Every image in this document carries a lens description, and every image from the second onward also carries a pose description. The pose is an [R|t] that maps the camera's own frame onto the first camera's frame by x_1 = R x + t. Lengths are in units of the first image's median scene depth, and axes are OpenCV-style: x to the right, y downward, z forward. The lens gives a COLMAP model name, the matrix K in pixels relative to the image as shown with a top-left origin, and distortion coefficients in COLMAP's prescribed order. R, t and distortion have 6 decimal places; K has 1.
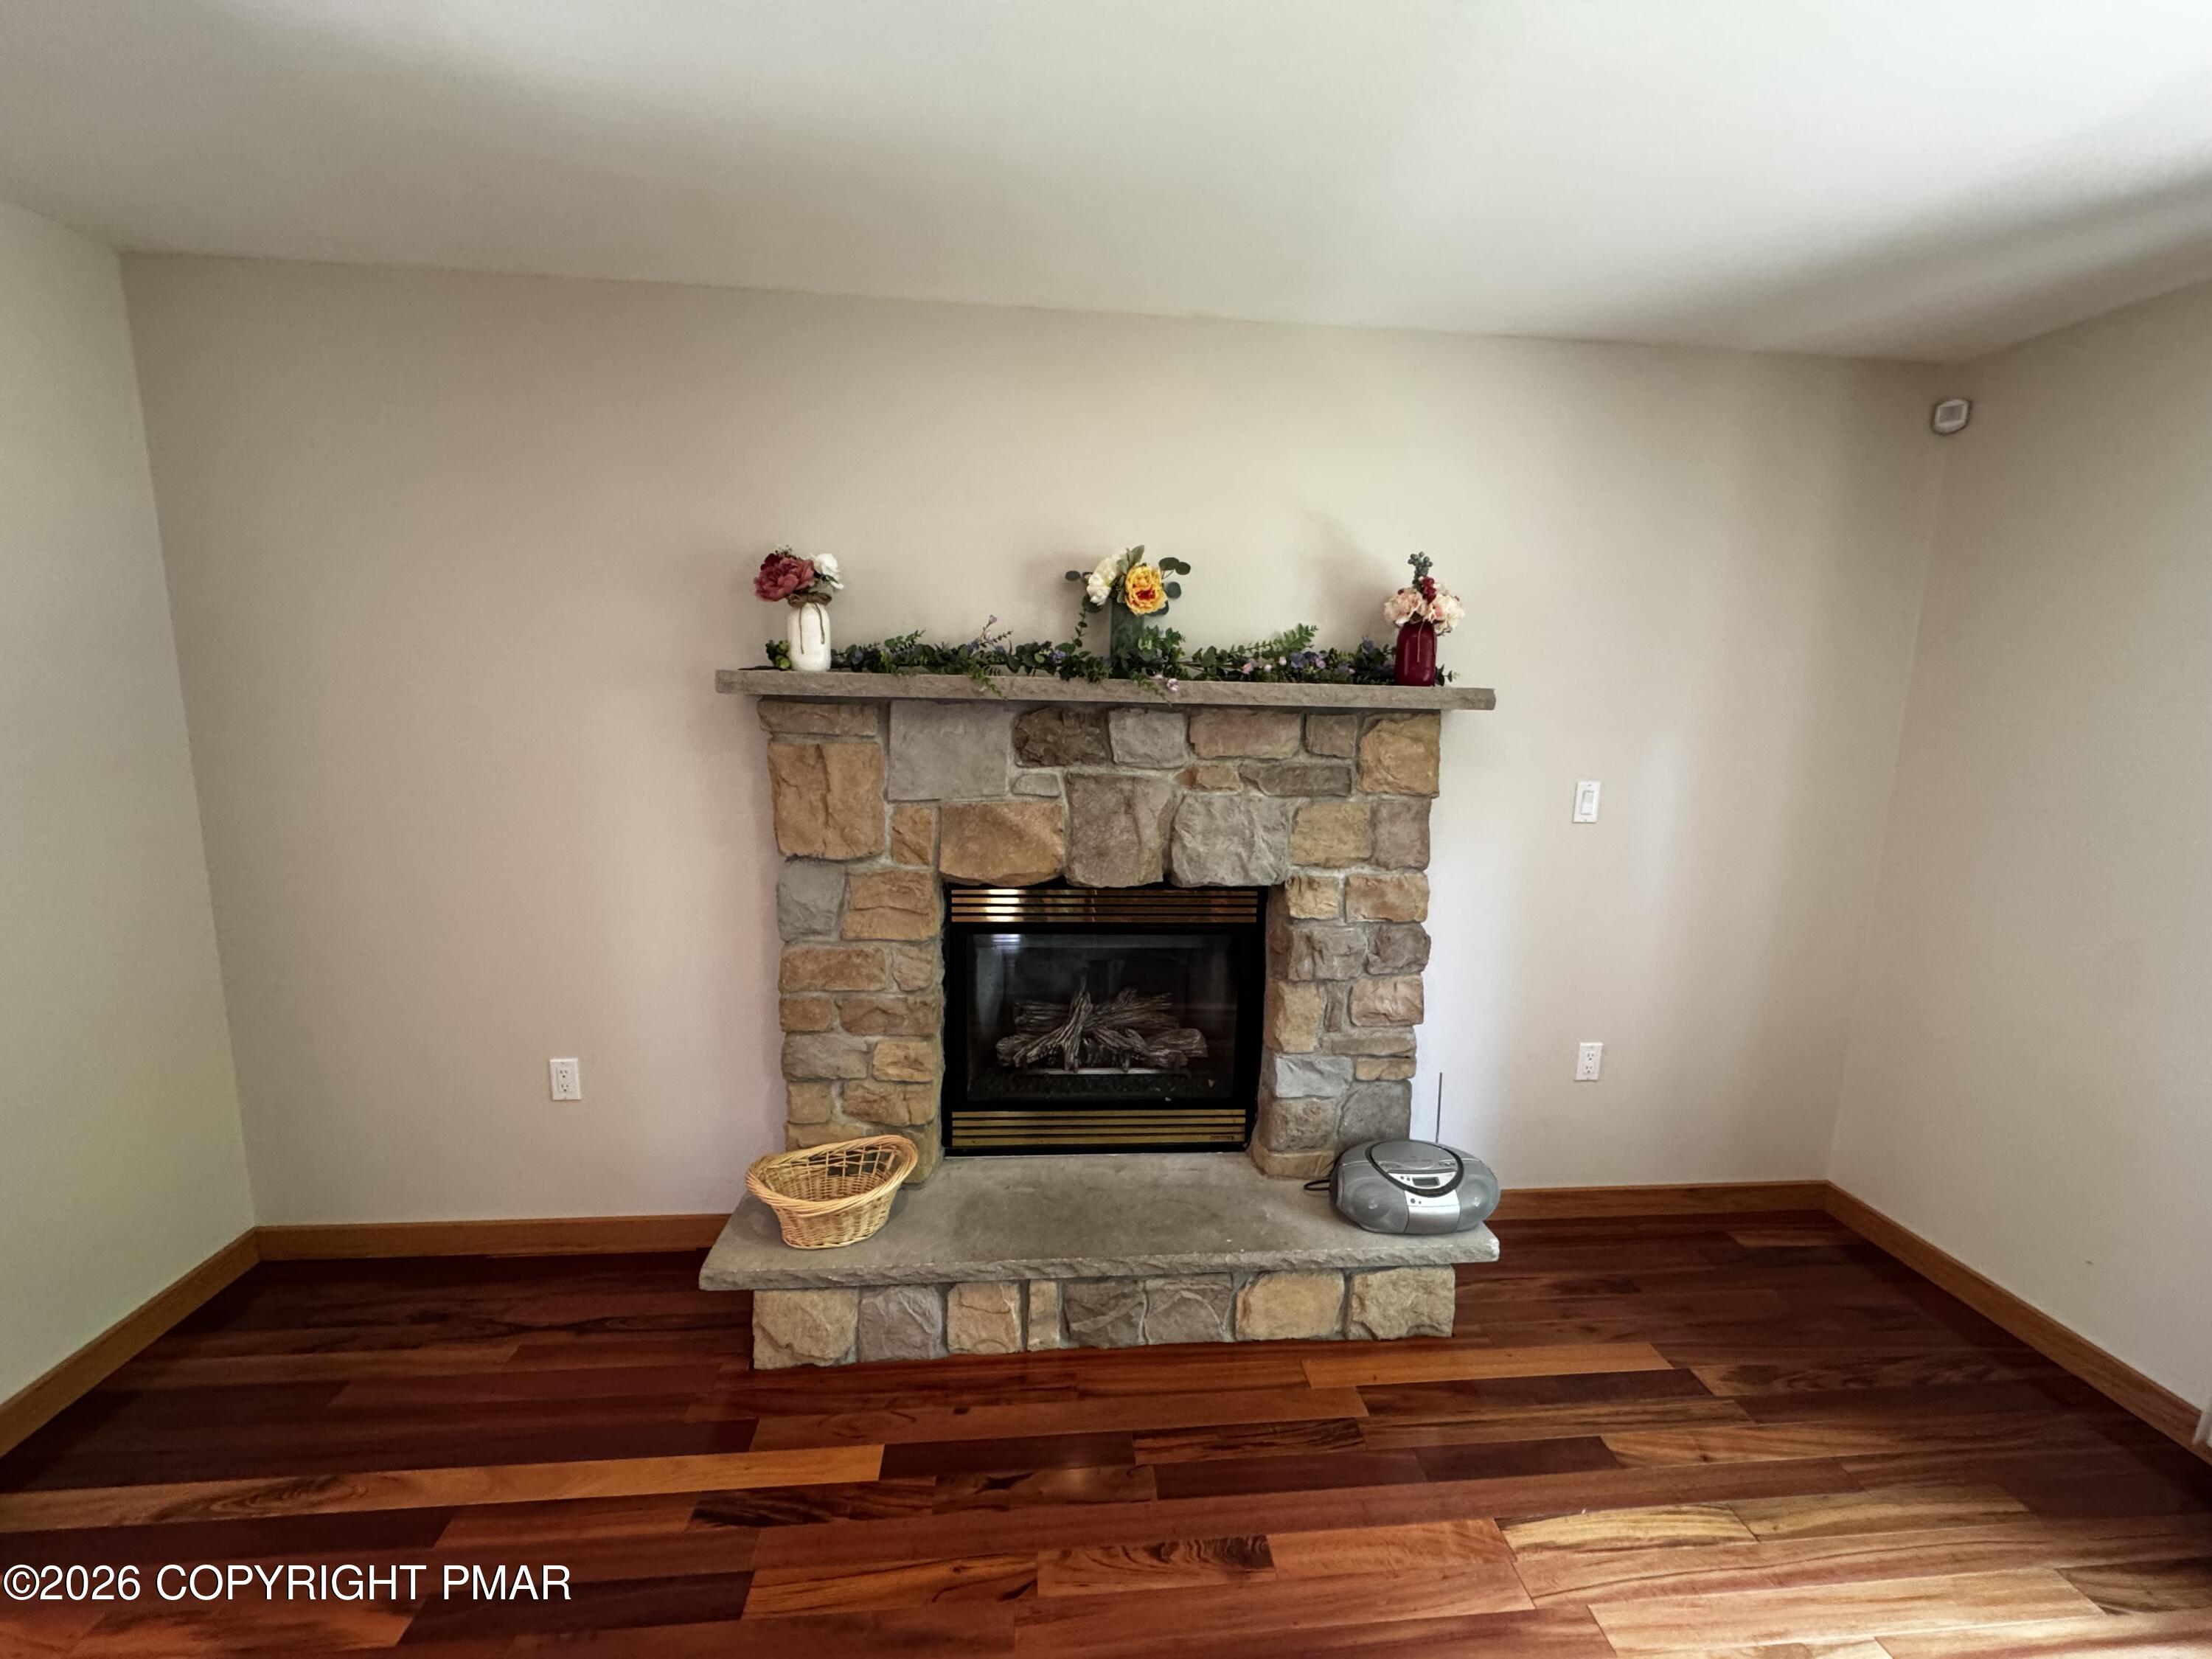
lens RADIAL K [[884.2, 0, 1106.0], [0, 884.2, 829.5], [0, 0, 1]] dist [-0.002176, 0.000442]
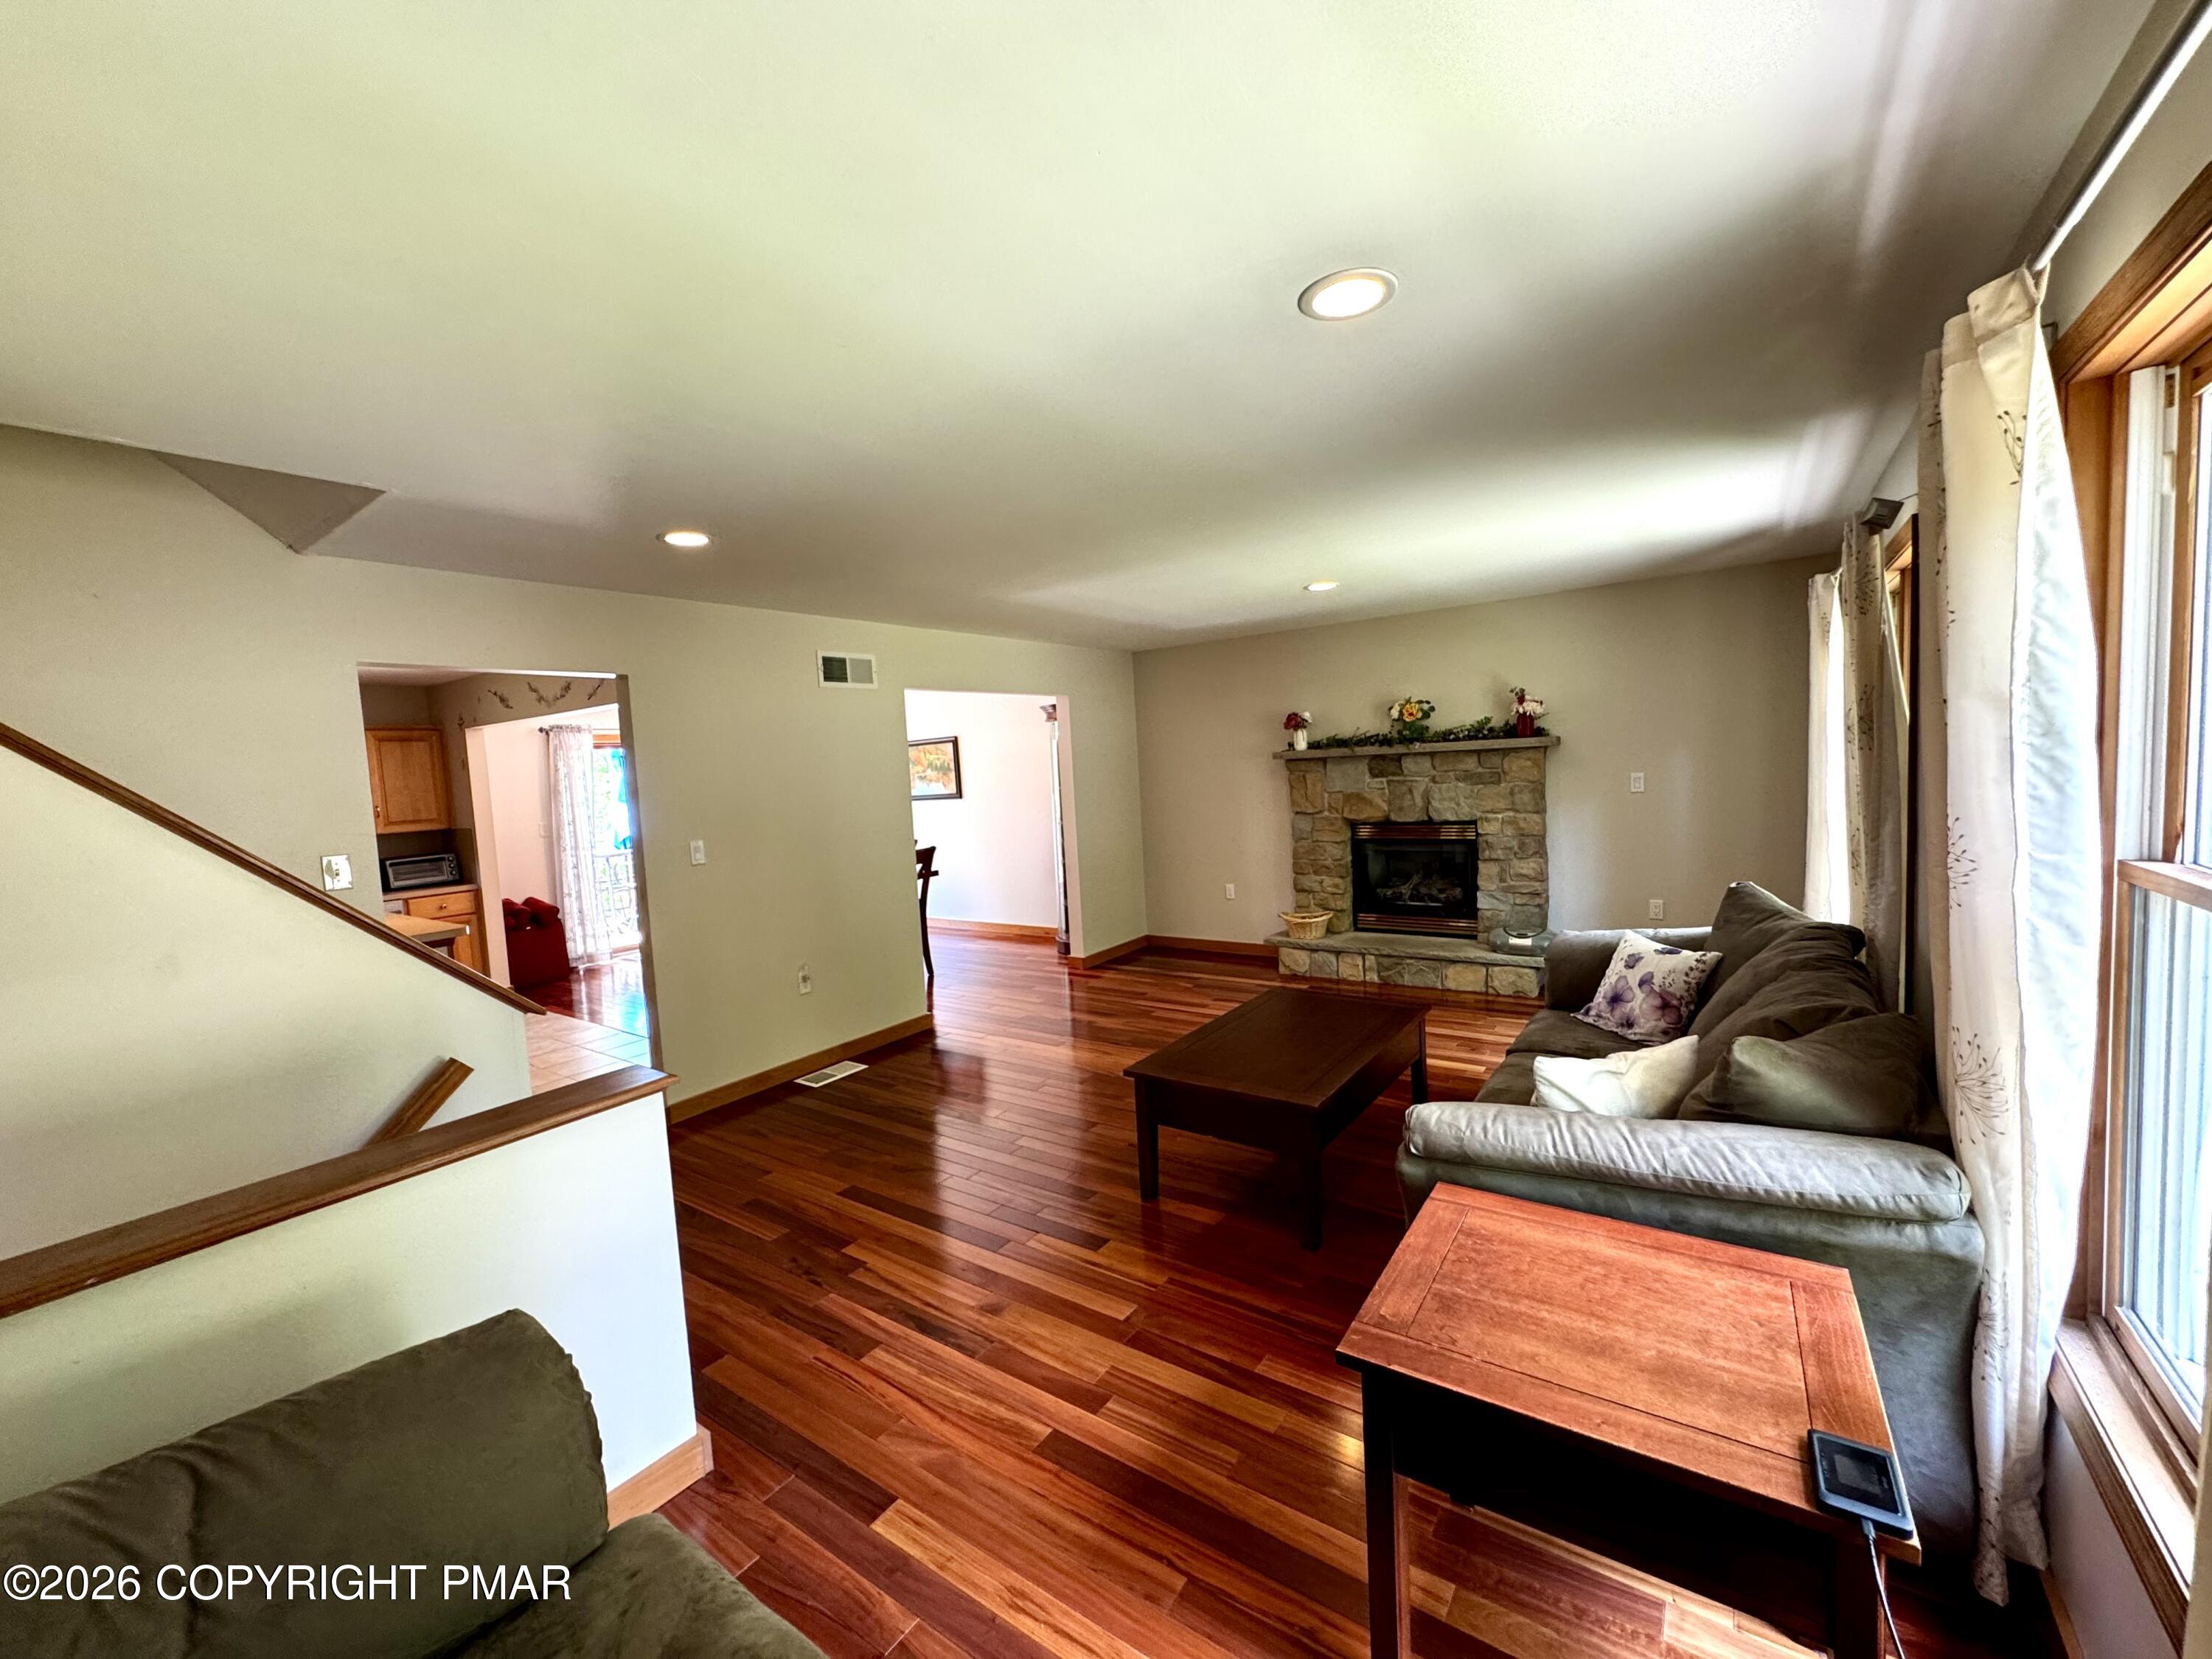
lens RADIAL K [[884.2, 0, 1106.0], [0, 884.2, 829.5], [0, 0, 1]] dist [-0.002176, 0.000442]
pose [[0.757359, -0.015683, -0.652811, 1.079462], [-0.030345, 0.997786, -0.059175, 0.278312], [0.652293, 0.064626, 0.755206, -1.632240]]
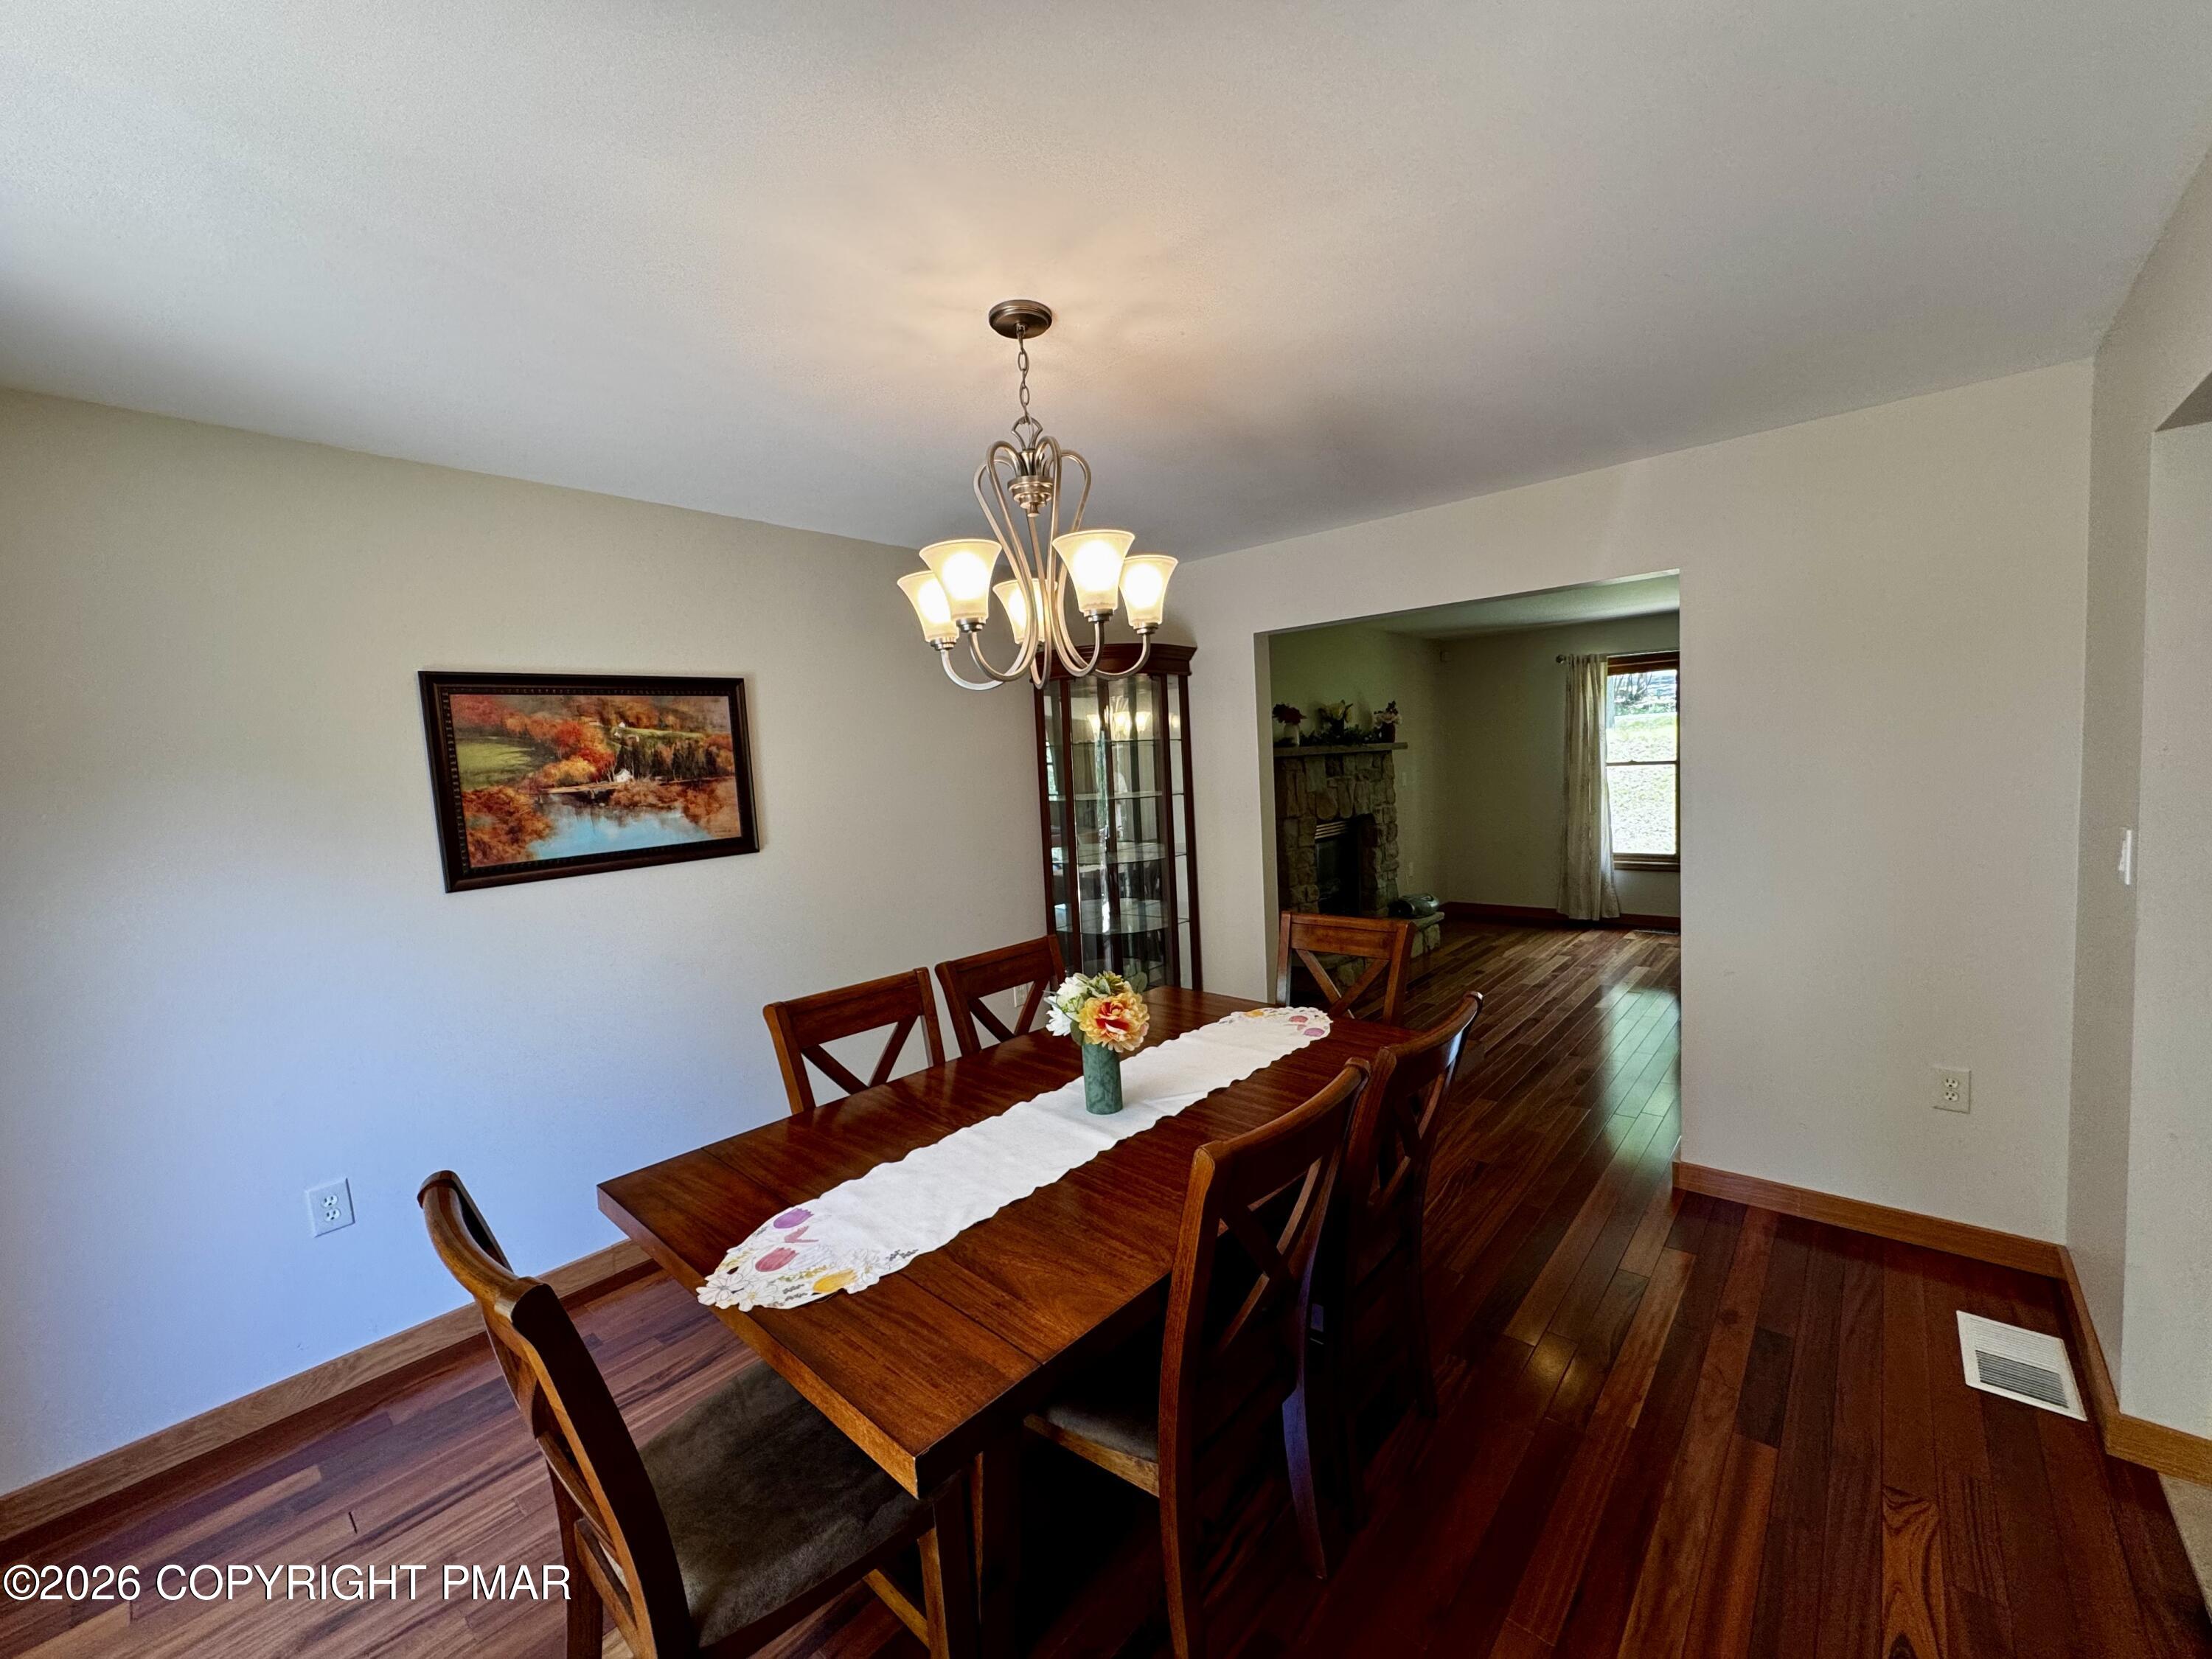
lens RADIAL K [[884.2, 0, 1106.0], [0, 884.2, 829.5], [0, 0, 1]] dist [-0.002176, 0.000442]
pose [[0.725789, -0.112213, 0.678704, -2.466286], [0.161691, 0.986793, -0.009757, 0.003734], [-0.668645, 0.116822, 0.734347, -0.540340]]
